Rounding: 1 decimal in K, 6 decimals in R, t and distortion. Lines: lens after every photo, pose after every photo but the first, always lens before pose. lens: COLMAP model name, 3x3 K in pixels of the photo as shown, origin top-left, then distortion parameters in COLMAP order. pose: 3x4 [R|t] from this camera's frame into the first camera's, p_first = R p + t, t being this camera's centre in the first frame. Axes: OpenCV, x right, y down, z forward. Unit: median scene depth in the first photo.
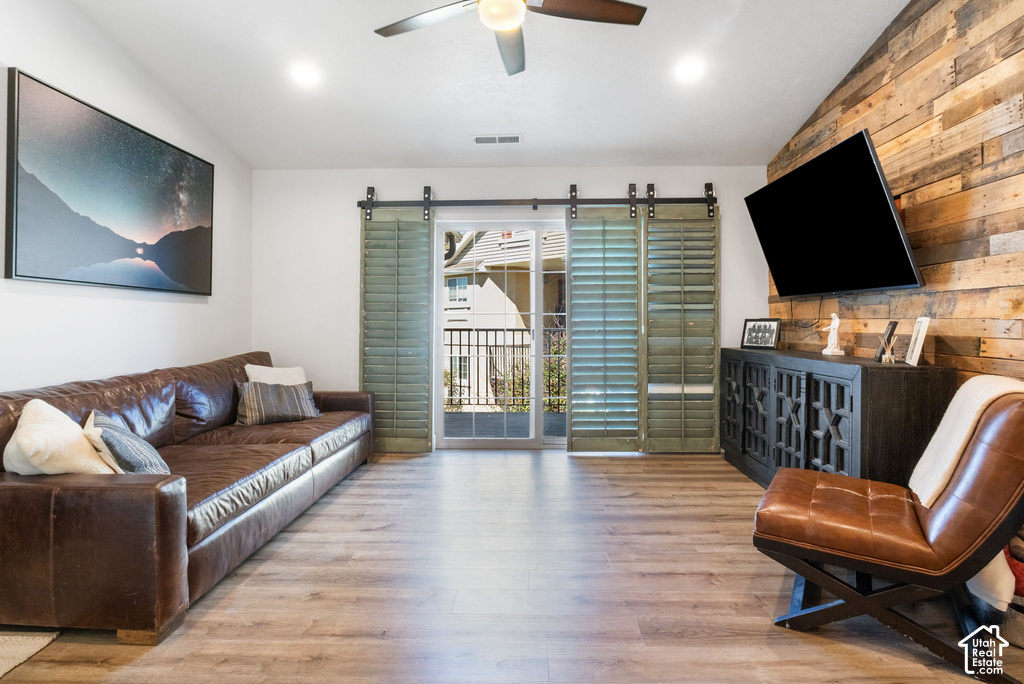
lens RADIAL K [[516.8, 0, 513.2], [0, 516.8, 334.0], [0, 0, 1]] dist [-0.006715, 0.000432]
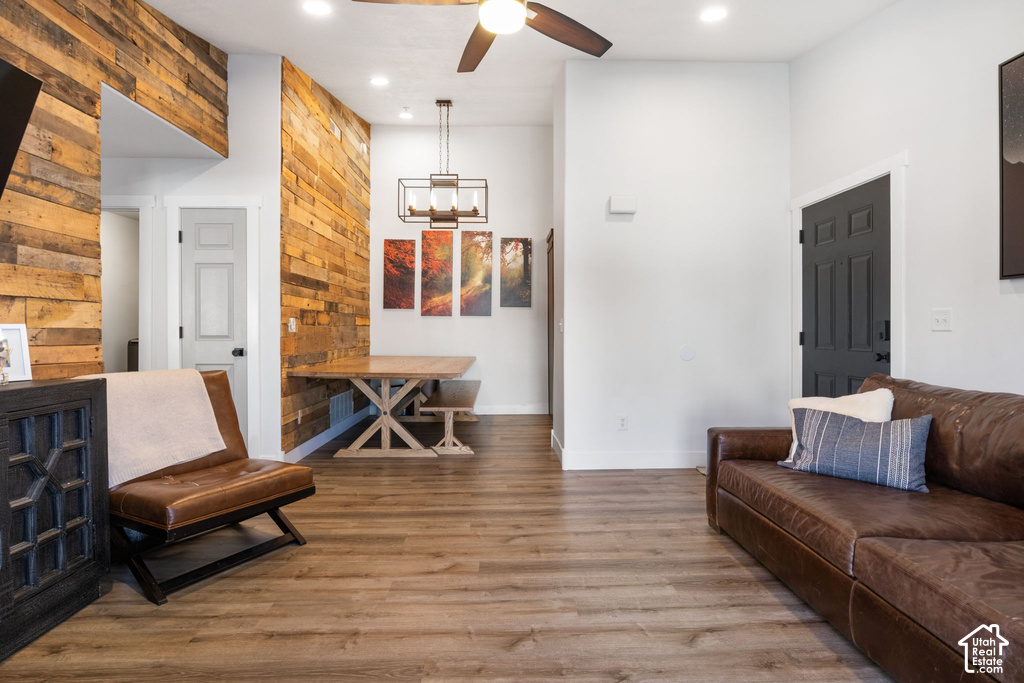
lens RADIAL K [[516.8, 0, 521.0], [0, 516.8, 335.0], [0, 0, 1]] dist [-0.006715, 0.000432]
pose [[-0.996829, 0.006232, -0.079324, 0.013499], [0.003905, 0.999558, 0.029462, -0.020705], [0.079473, 0.029059, -0.996413, 1.086046]]
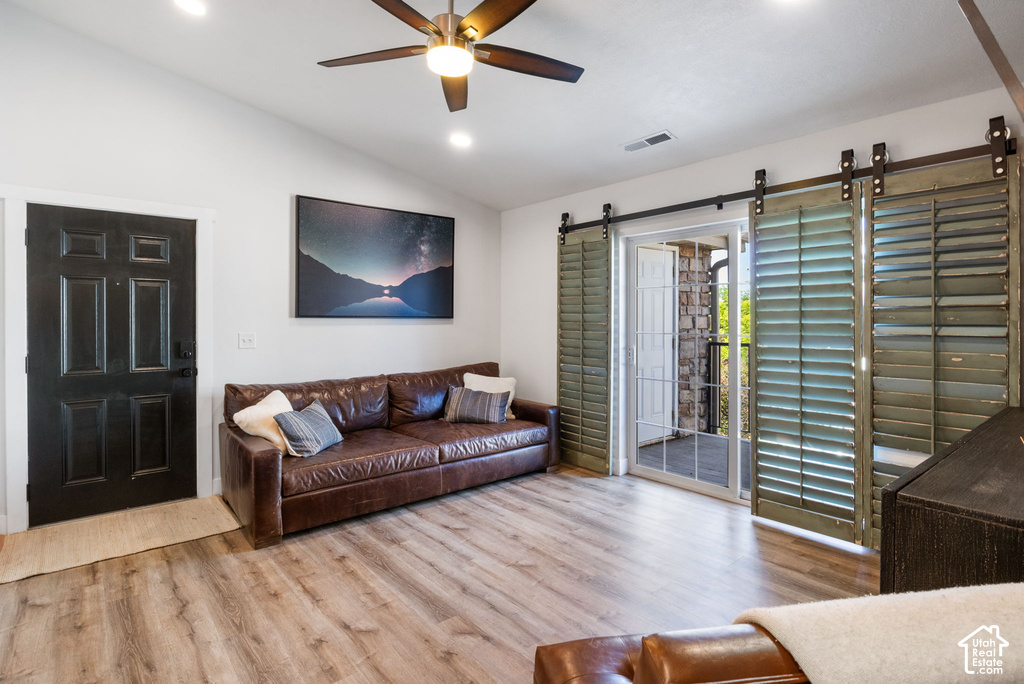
lens RADIAL K [[516.8, 0, 510.7], [0, 516.8, 331.1], [0, 0, 1]] dist [-0.006715, 0.000432]
pose [[0.664936, 0.017241, -0.746701, 0.450562], [-0.015367, 0.999838, 0.009401, -0.051278], [0.746742, 0.005224, 0.665093, 0.216003]]
